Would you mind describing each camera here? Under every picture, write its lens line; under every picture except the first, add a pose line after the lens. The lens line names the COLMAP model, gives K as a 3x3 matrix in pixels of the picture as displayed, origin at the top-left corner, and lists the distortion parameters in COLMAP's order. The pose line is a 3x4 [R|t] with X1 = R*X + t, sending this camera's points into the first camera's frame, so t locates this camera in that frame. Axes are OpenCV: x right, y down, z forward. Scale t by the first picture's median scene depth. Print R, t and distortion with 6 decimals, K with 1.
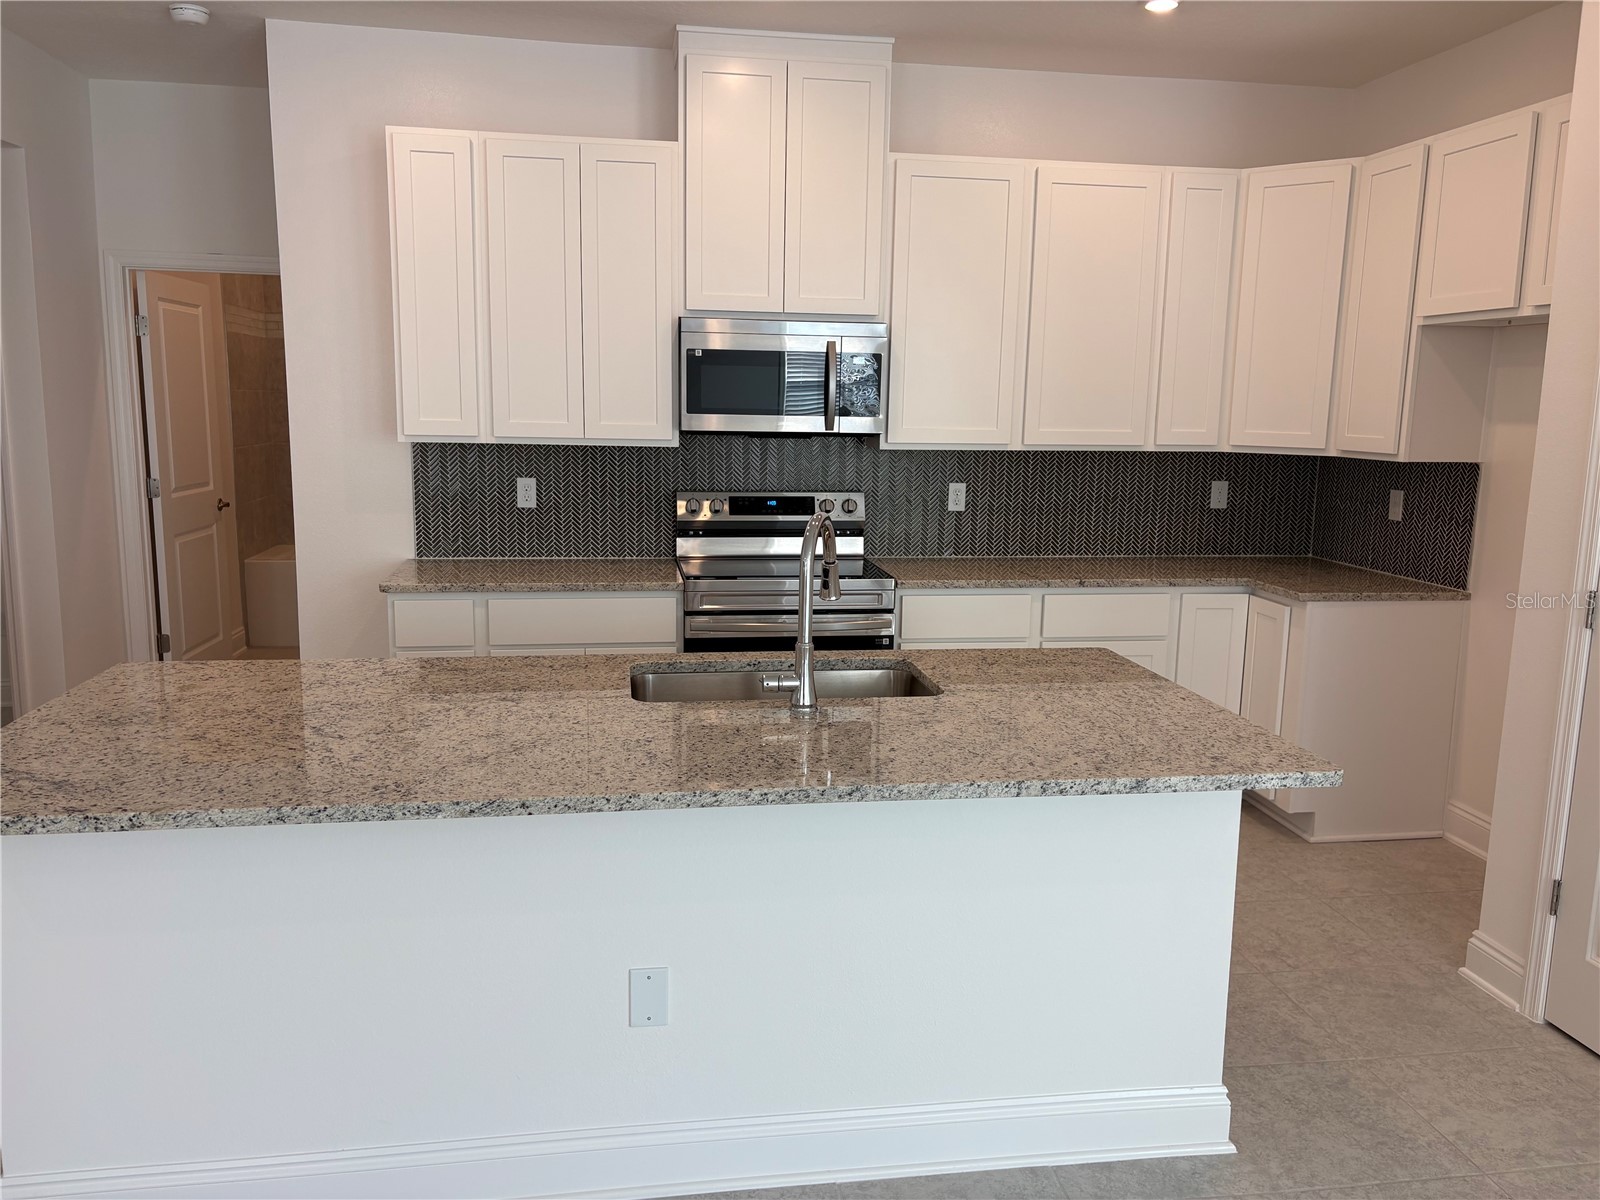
lens RADIAL K [[1207.9, 0, 795.8], [0, 1207.9, 584.2], [0, 0, 1]] dist [0.040722, -0.037202]
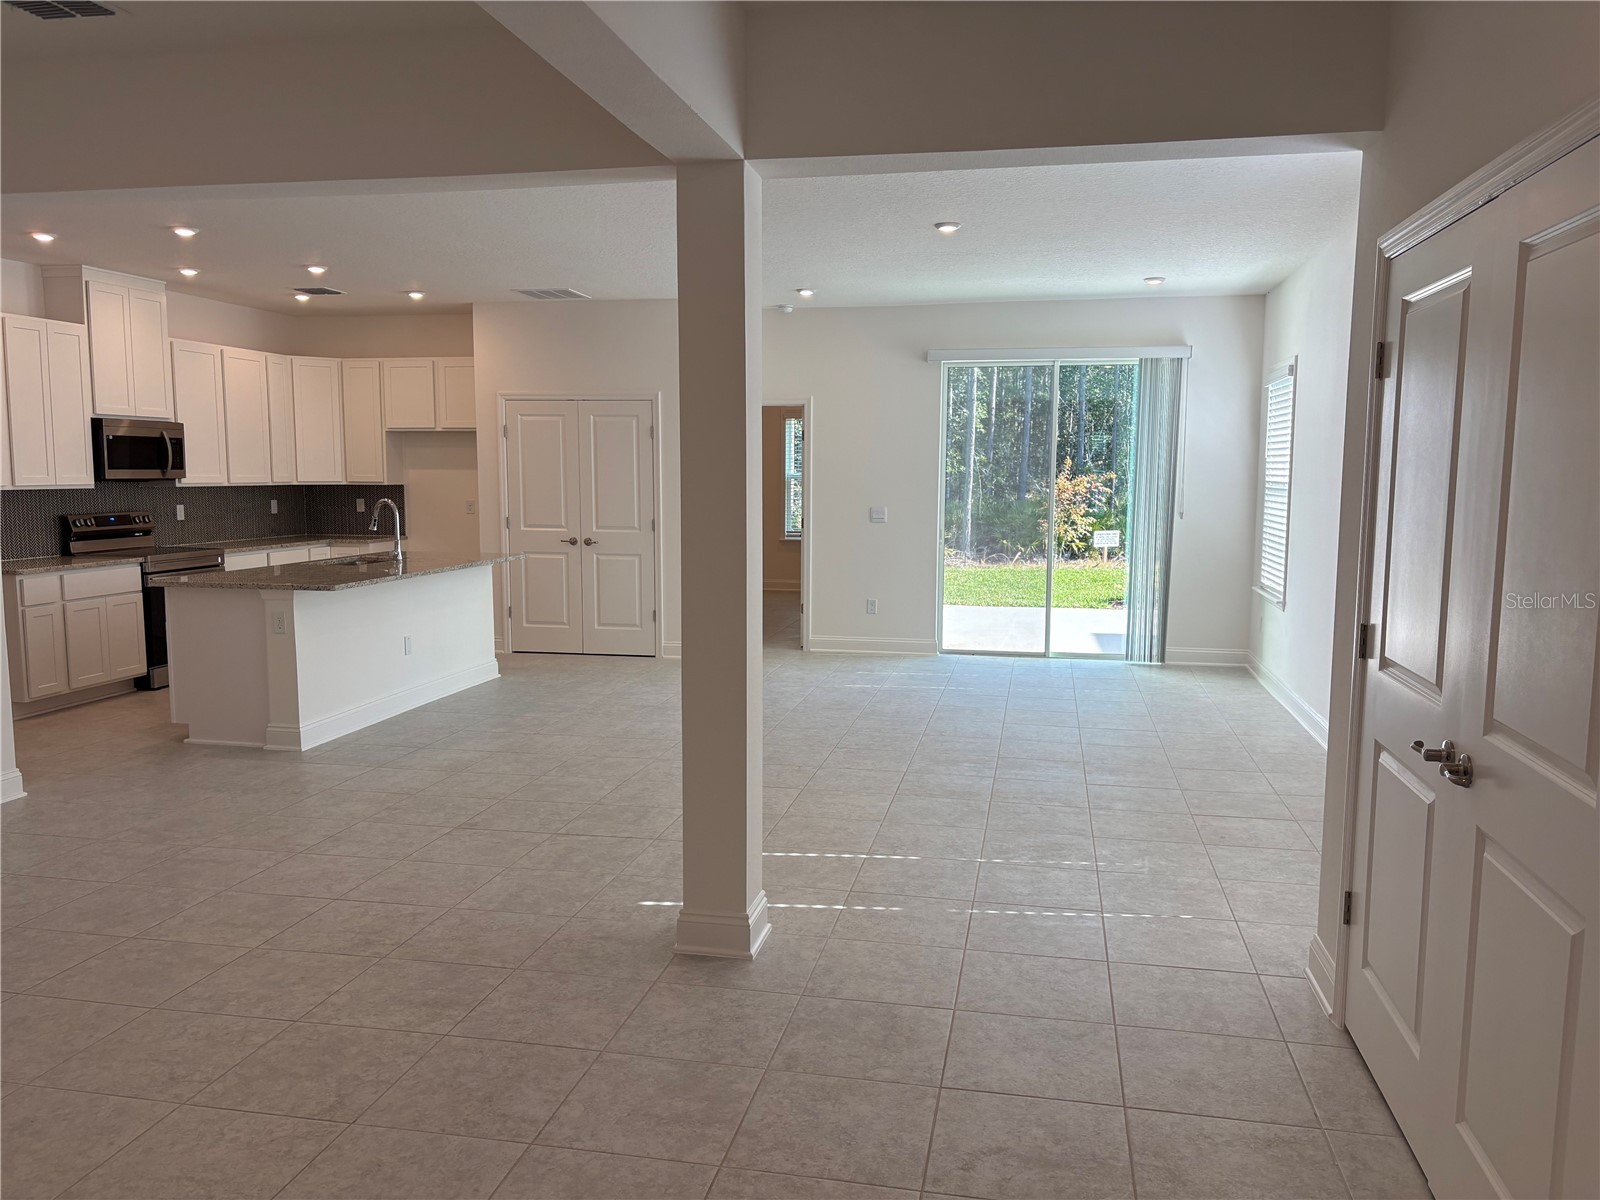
lens RADIAL K [[1207.9, 0, 807.6], [0, 1207.9, 603.0], [0, 0, 1]] dist [0.040722, -0.037202]
pose [[0.346607, -0.118902, 0.930444, -1.495077], [0.141111, 0.987254, 0.073595, 0.073750], [-0.927336, 0.105787, 0.358968, -0.644002]]
